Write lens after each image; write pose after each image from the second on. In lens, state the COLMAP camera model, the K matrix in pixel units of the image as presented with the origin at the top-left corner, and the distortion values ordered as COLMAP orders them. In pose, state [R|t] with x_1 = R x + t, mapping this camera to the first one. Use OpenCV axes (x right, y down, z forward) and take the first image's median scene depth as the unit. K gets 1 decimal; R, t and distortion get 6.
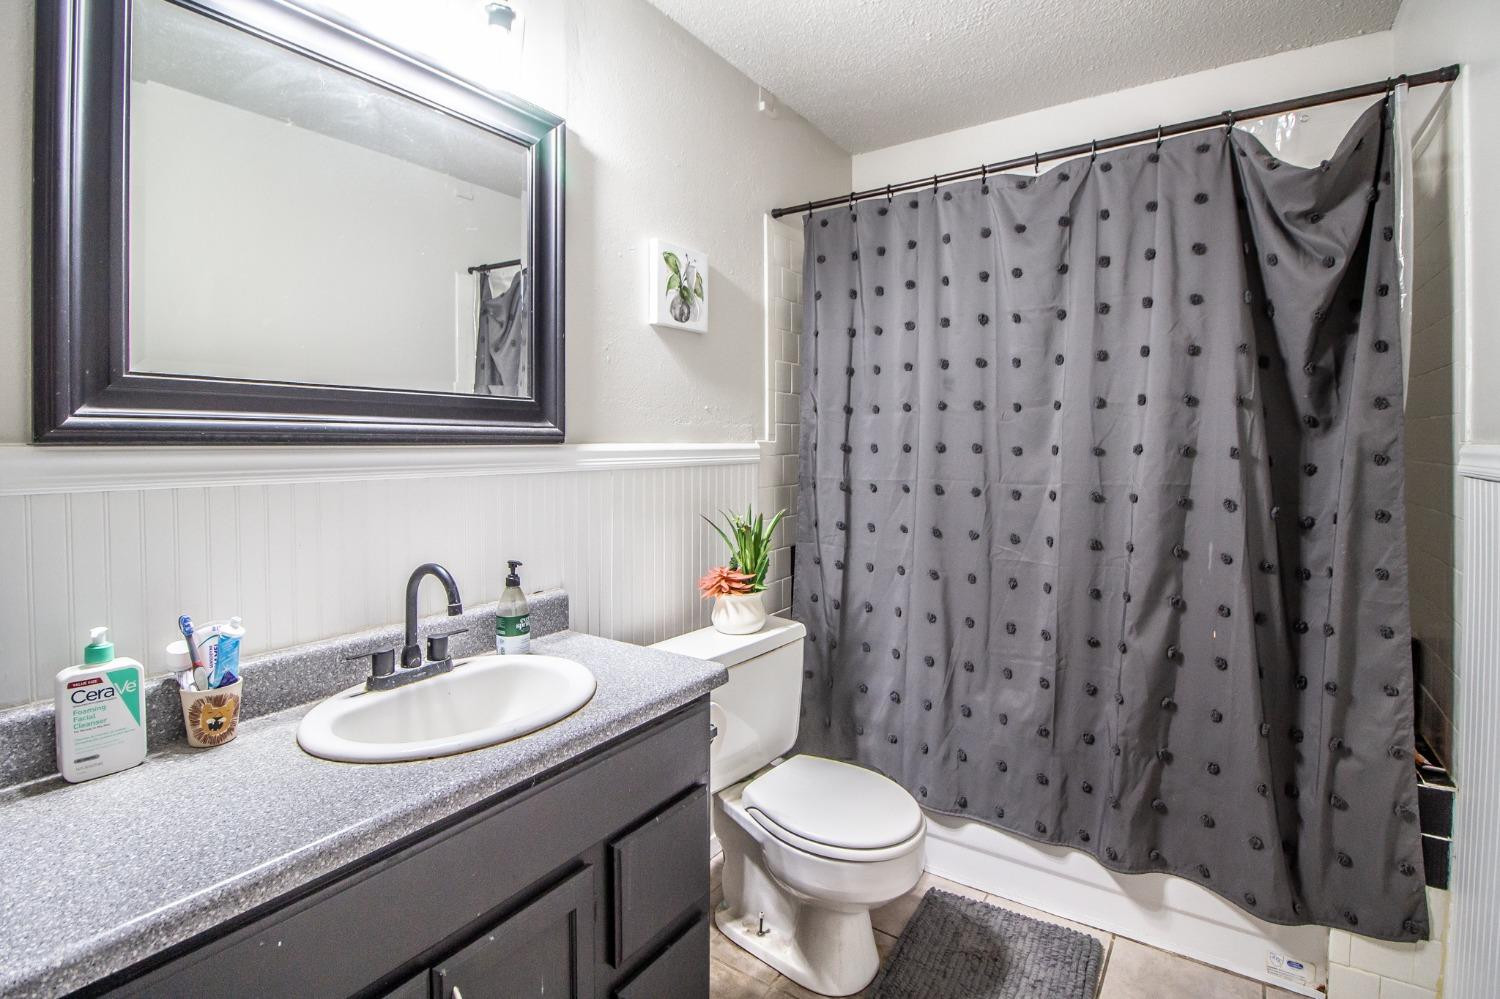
lens RADIAL K [[721.8, 0, 759.2], [0, 721.8, 448.7], [0, 0, 1]] dist [0.000531, -0.000060]
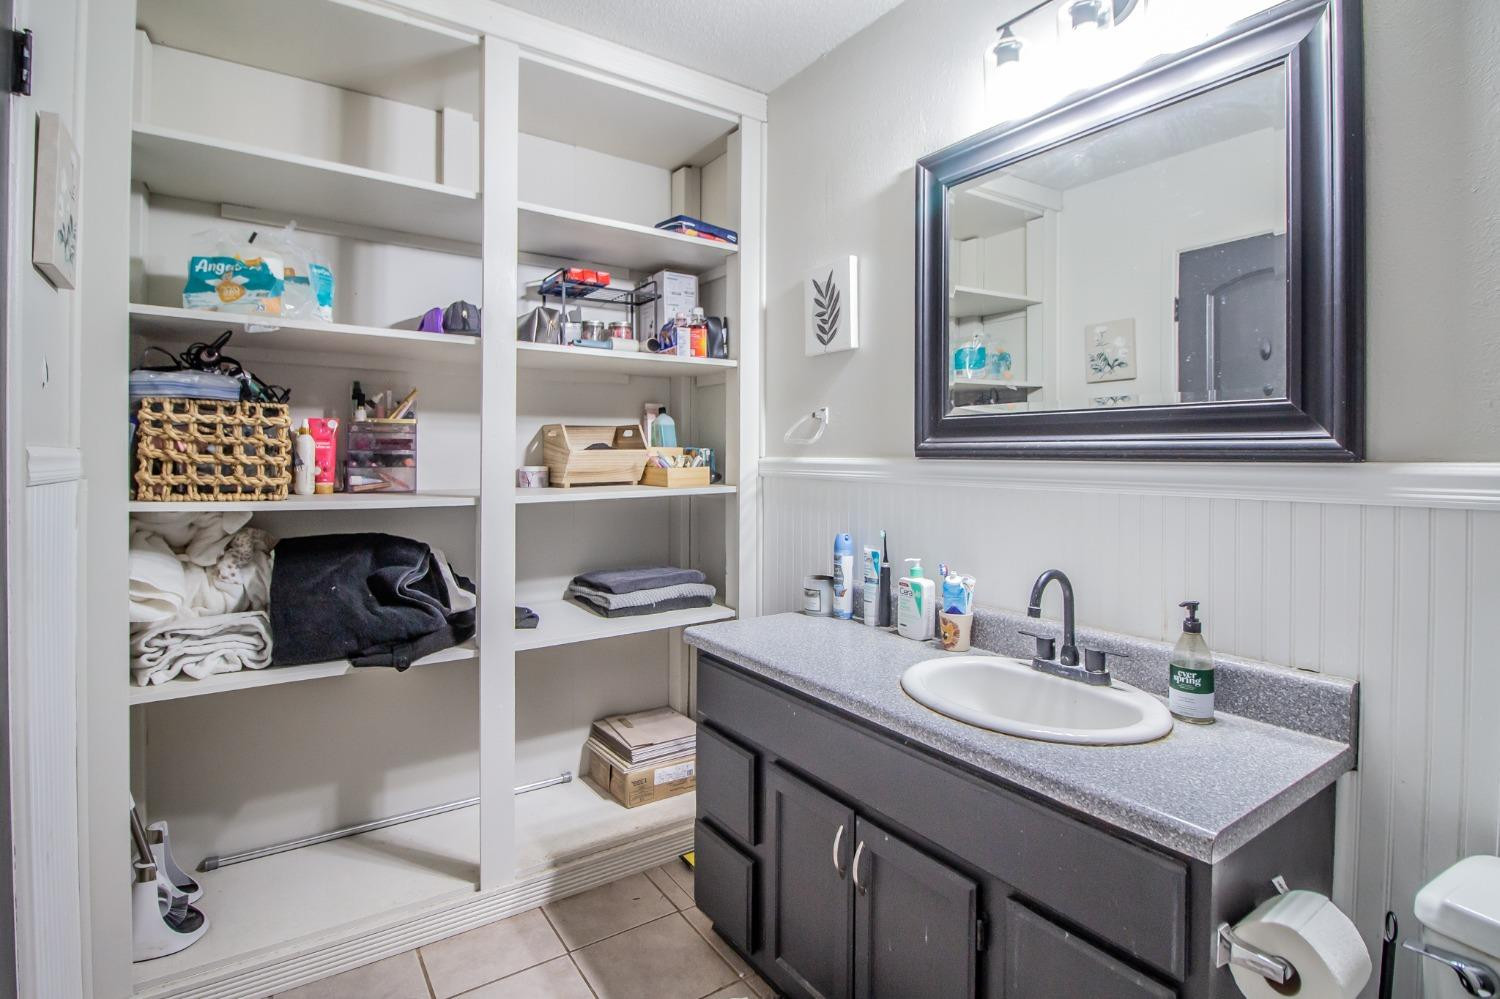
lens RADIAL K [[721.8, 0, 725.7], [0, 721.8, 454.6], [0, 0, 1]] dist [0.000531, -0.000060]
pose [[-0.381714, -0.007940, -0.924247, 0.732303], [-0.017267, 0.999850, -0.001458, -0.003336], [0.924119, 0.015402, -0.381793, 0.951361]]
